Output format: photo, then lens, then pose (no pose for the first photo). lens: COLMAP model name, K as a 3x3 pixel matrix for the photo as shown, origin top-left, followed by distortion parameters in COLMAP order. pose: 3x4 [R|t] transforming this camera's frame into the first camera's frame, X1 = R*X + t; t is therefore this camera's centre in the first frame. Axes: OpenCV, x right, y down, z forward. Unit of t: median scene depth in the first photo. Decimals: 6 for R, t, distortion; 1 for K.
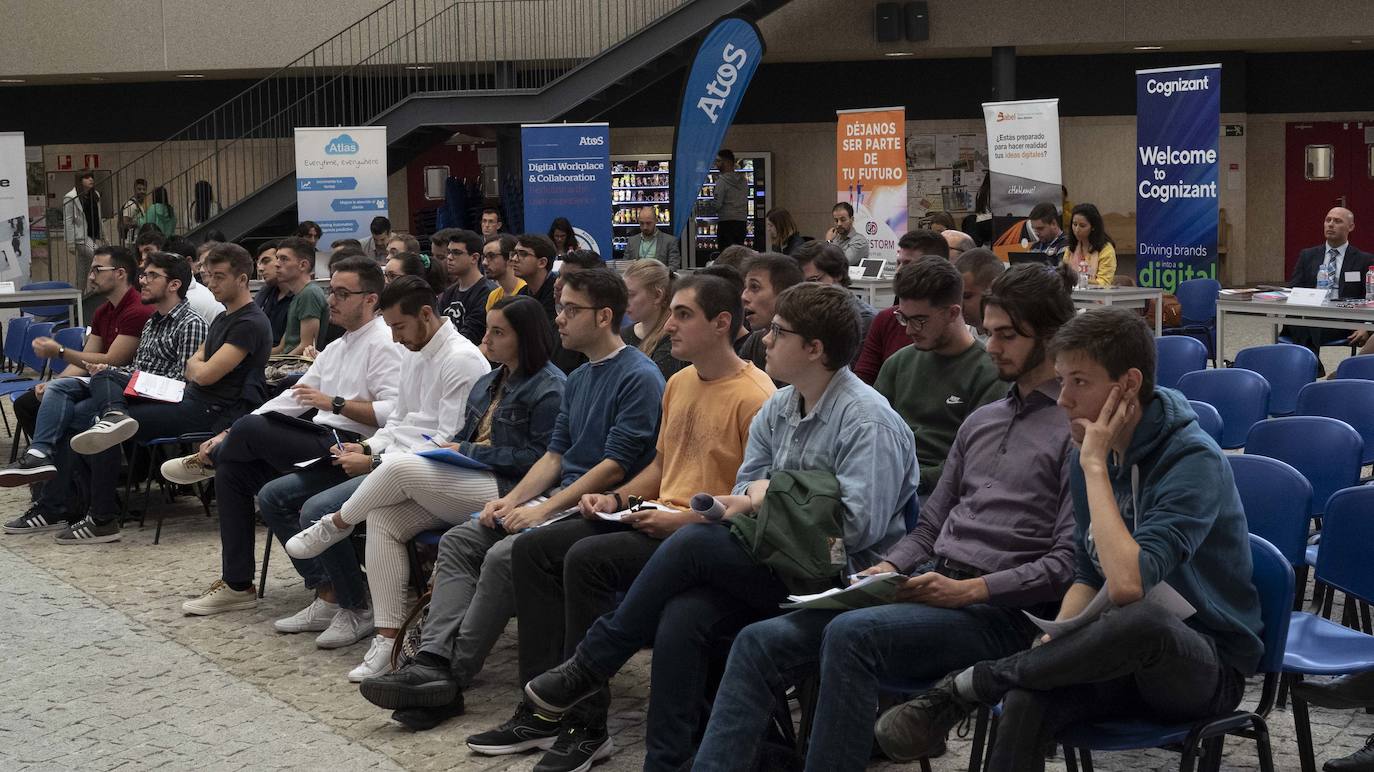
lens RADIAL K [[1916.9, 0, 684.8], [0, 1916.9, 355.9], [0, 0, 1]] dist [-0.014223, -0.035306]
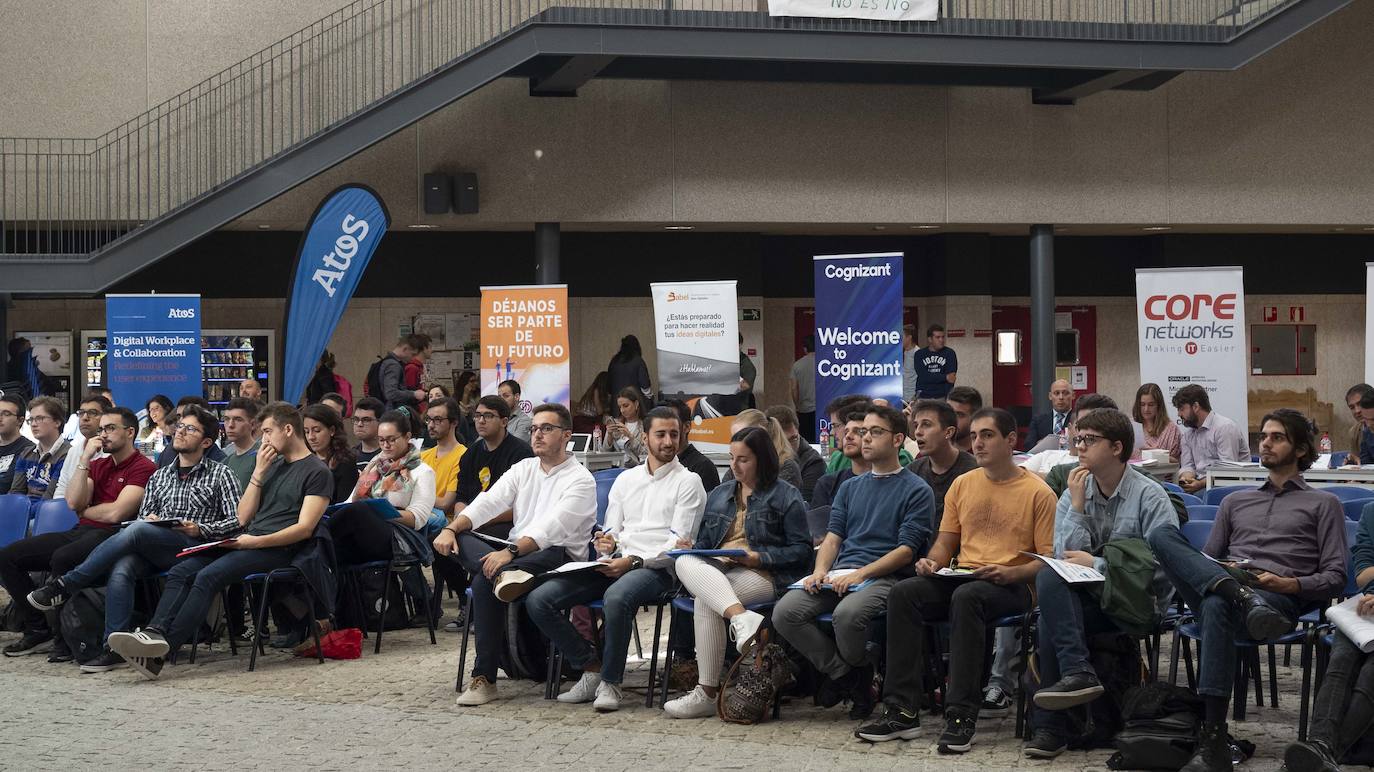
lens RADIAL K [[2471.0, 0, 684.8], [0, 2471.0, 288.4], [0, 0, 1]] dist [0.030606, 0.163063]
pose [[0.933736, 0.021897, 0.357292, -0.279519], [0.023296, 0.992294, -0.121695, 0.029271], [-0.357203, 0.121954, 0.926031, -0.209079]]
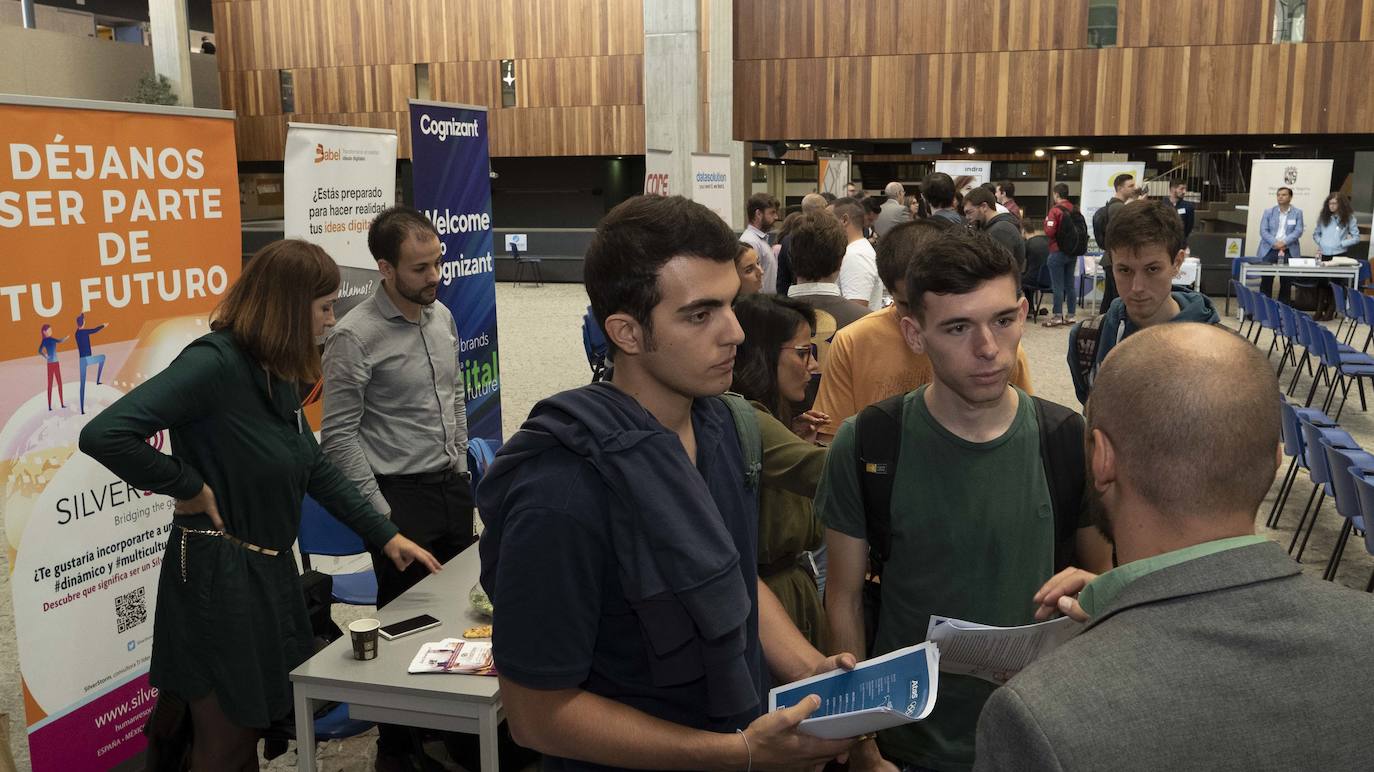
lens RADIAL K [[1157.8, 0, 687.0], [0, 1157.8, 386.0], [0, 0, 1]] dist [-0.004576, -0.002941]
pose [[-0.655192, -0.105625, 0.748042, -0.129896], [0.095429, 0.970674, 0.220645, -0.114794], [-0.749411, 0.215950, -0.625899, 1.057051]]
